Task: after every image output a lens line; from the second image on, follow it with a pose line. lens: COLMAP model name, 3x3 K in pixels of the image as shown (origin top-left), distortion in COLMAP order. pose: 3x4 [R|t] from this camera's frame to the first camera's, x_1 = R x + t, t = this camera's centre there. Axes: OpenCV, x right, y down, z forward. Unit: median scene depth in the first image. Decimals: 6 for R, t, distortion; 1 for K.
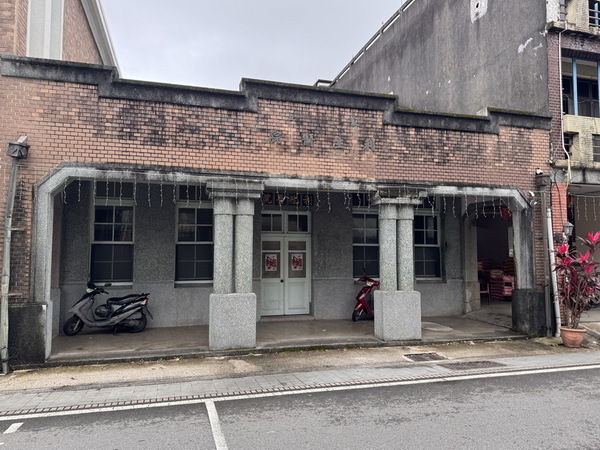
lens RADIAL K [[462.4, 0, 300.0], [0, 462.4, 225.0], [0, 0, 1]] dist [-0.004450, -0.003274]
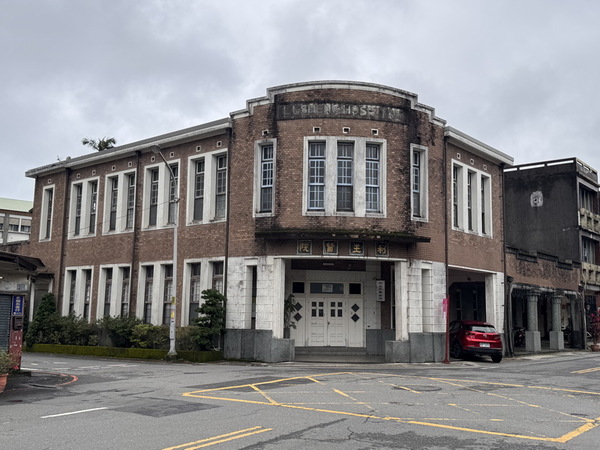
lens RADIAL K [[639.7, 0, 300.0], [0, 639.7, 225.0], [0, 0, 1]] dist [0.215757, -0.634772]
pose [[0.824547, 0.087486, 0.558989, -2.799931], [-0.051242, 0.995460, -0.080211, -0.074872], [-0.563468, 0.037495, 0.825287, -1.119830]]
